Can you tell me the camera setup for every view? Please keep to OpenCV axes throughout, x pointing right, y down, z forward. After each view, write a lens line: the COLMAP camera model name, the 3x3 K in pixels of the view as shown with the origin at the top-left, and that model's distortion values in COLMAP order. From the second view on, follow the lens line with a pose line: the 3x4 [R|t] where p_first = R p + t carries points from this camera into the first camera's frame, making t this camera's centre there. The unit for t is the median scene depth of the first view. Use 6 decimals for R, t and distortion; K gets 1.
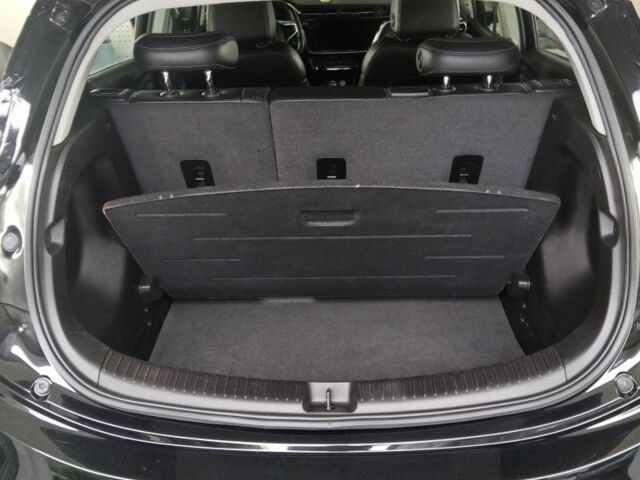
lens RADIAL K [[550.7, 0, 328.9], [0, 550.7, 239.9], [0, 0, 1]] dist [0.062175, -0.002342]
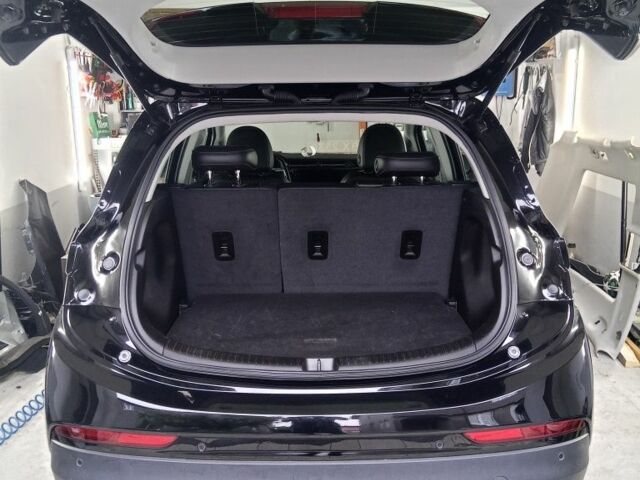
lens RADIAL K [[486.6, 0, 320.3], [0, 486.6, 244.3], [0, 0, 1]] dist [0.091992, -0.130216]
pose [[0.999558, 0.009758, 0.028065, -0.030961], [-0.002698, 0.970436, -0.241342, 0.241789], [-0.029591, 0.241160, 0.970034, -0.286756]]
